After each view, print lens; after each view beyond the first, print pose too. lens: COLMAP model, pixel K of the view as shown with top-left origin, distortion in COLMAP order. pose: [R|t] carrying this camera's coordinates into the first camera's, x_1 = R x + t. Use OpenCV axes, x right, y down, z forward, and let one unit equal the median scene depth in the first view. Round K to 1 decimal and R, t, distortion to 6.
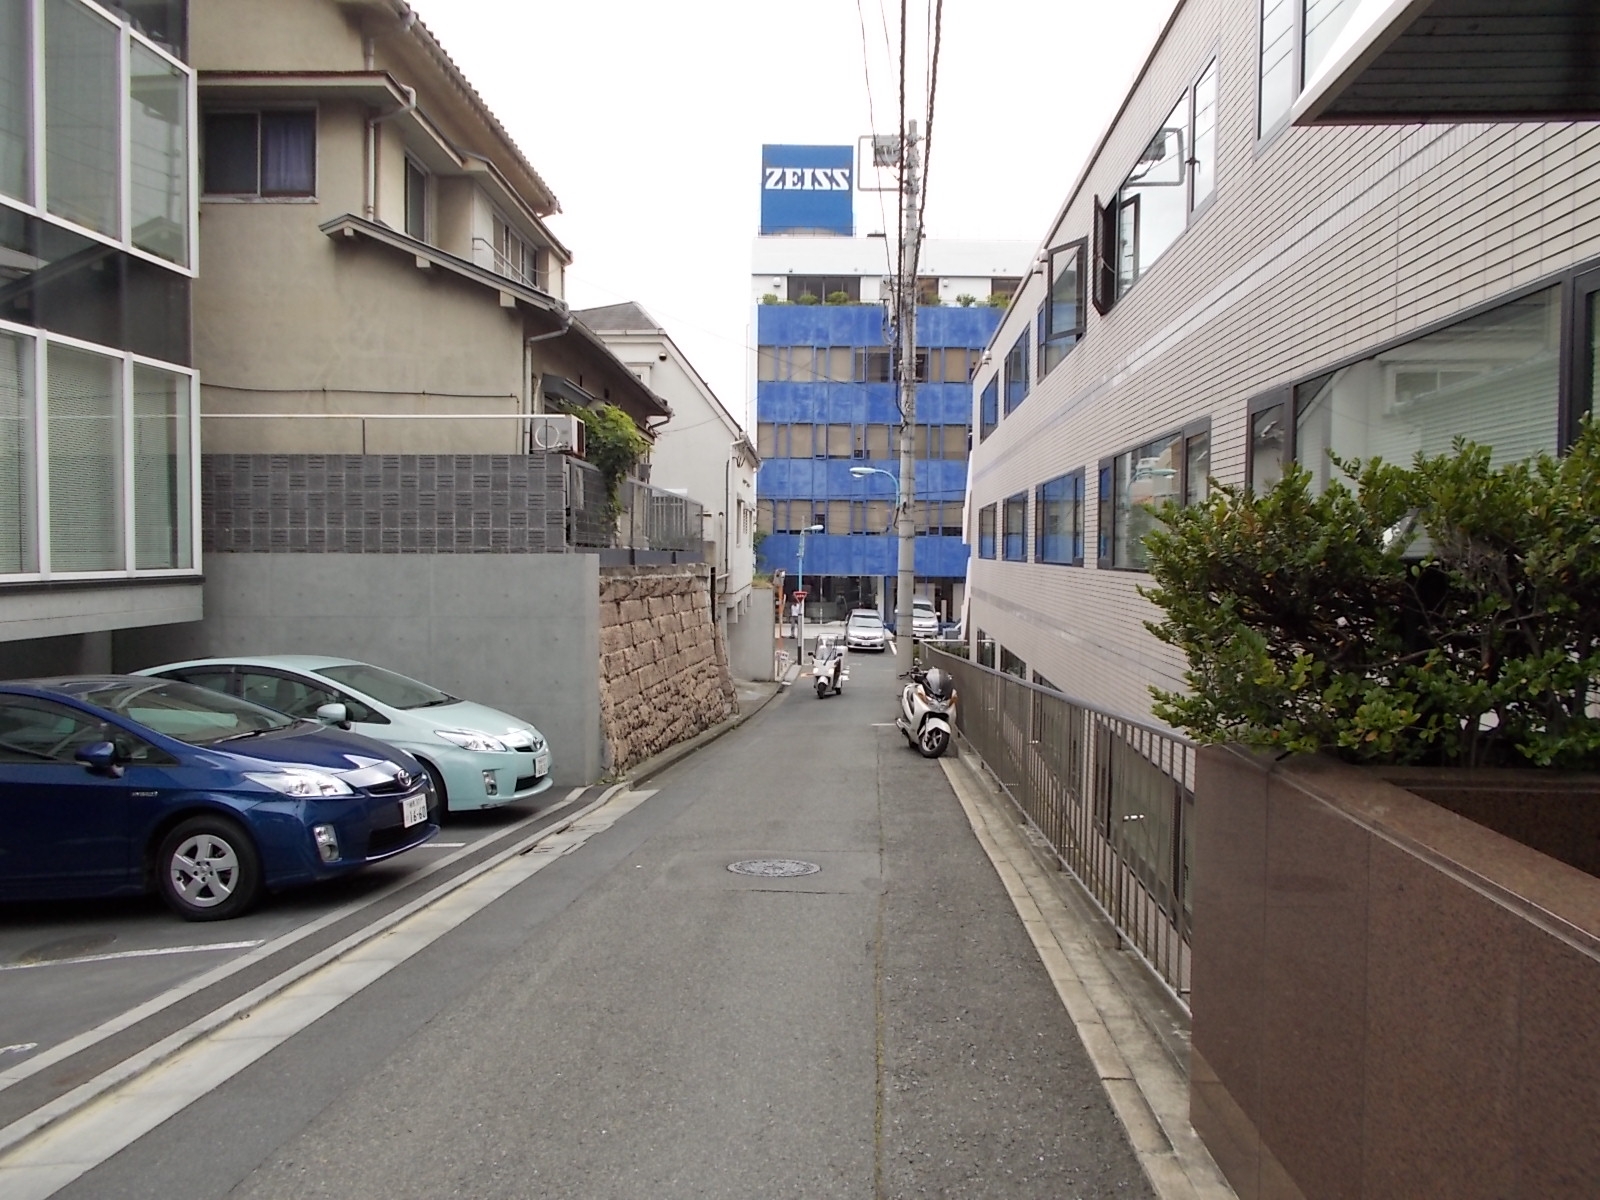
lens RADIAL K [[1216.4, 0, 789.8], [0, 1216.4, 591.0], [0, 0, 1]] dist [0.007994, -0.000157]
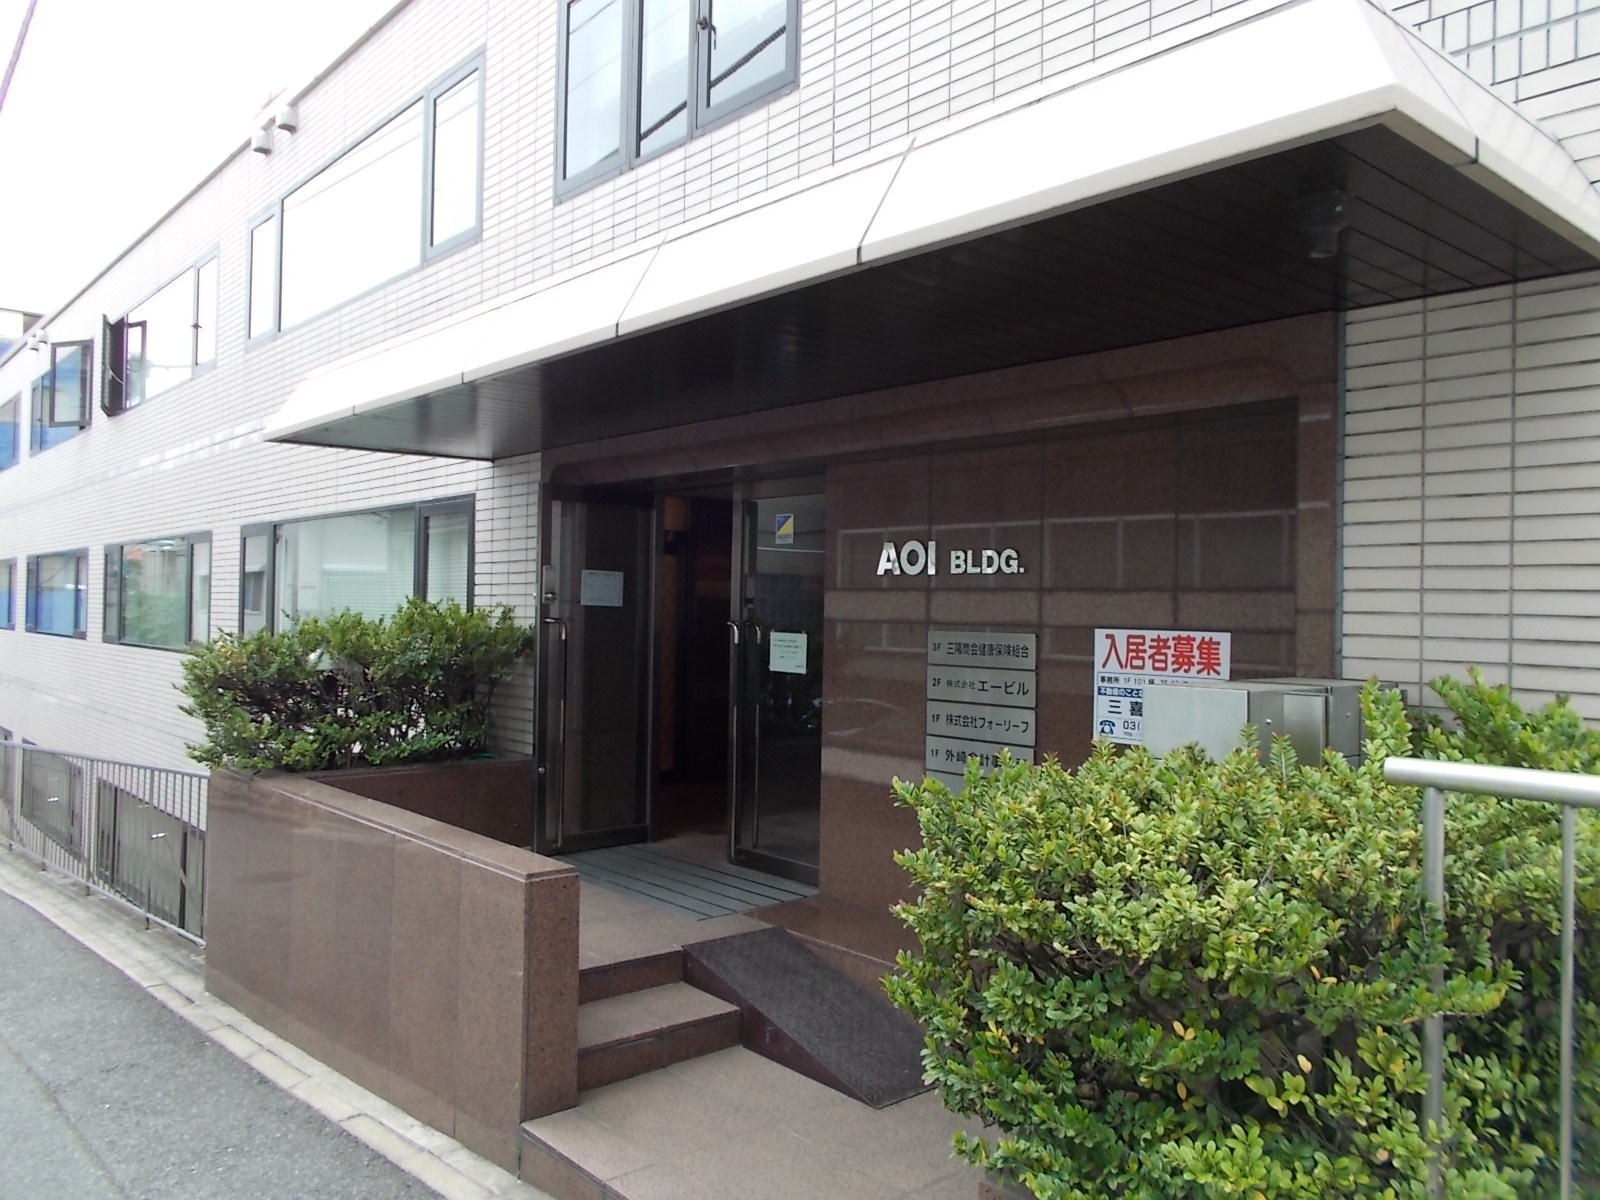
lens RADIAL K [[1216.4, 0, 791.5], [0, 1216.4, 584.3], [0, 0, 1]] dist [0.007994, -0.000157]
pose [[0.709407, 0.015793, 0.704622, -0.358660], [0.016321, 0.999113, -0.038825, -0.074196], [-0.704610, 0.039043, 0.708520, -0.969470]]
